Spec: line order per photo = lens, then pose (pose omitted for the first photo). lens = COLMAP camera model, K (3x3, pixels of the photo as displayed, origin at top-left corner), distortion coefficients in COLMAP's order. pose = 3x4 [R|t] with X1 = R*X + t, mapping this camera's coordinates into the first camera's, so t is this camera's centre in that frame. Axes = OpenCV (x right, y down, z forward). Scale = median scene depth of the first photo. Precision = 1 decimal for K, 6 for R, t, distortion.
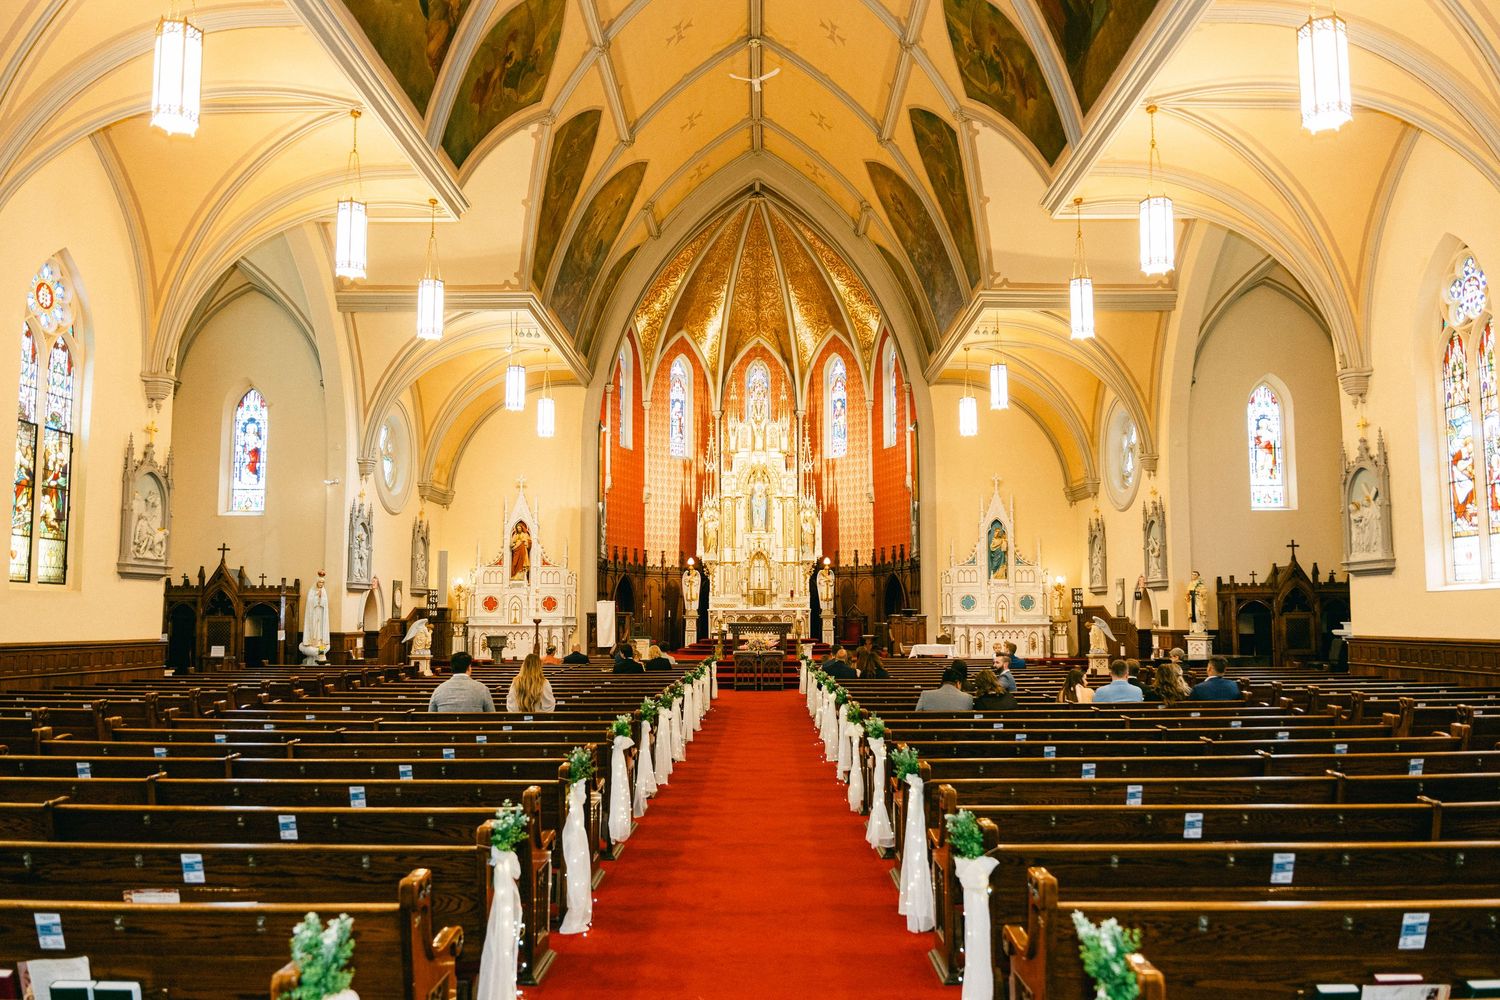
lens RADIAL K [[1054.4, 0, 757.3], [0, 1054.4, 523.8], [0, 0, 1]] dist [-0.032633, 0.007536]
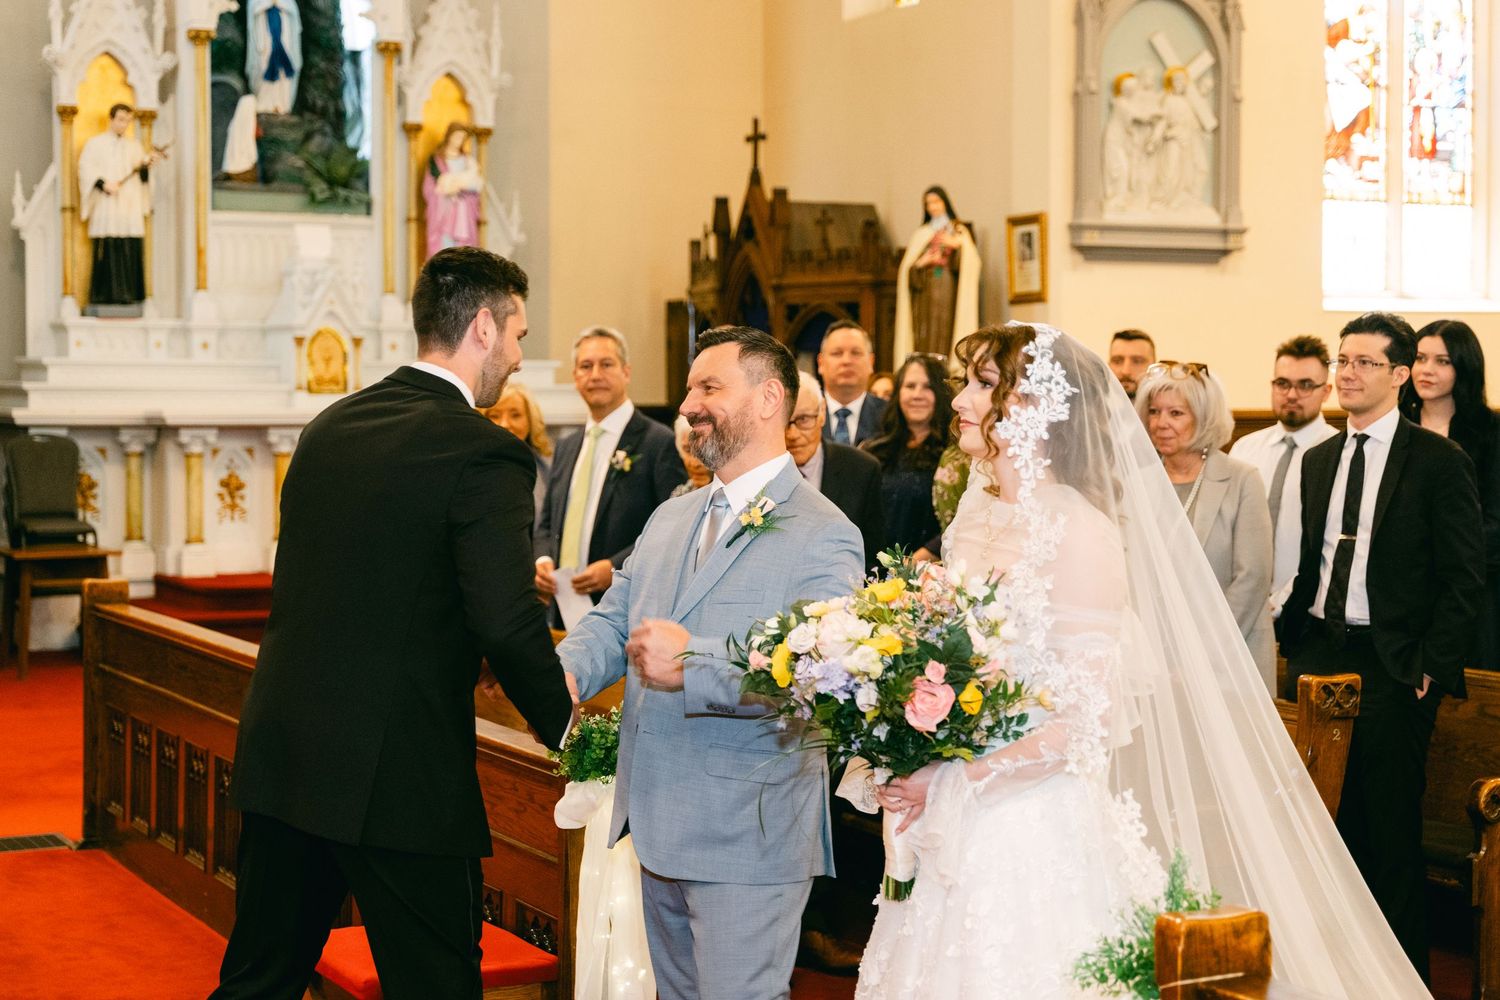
lens RADIAL K [[2555.6, 0, 759.7], [0, 2555.6, 447.0], [0, 0, 1]] dist [0.028910, 0.000000]
pose [[-0.458109, -0.014291, 0.888781, -0.097767], [-0.075677, 0.996868, -0.022977, 0.067245], [-0.885669, -0.077786, -0.457756, 0.683816]]
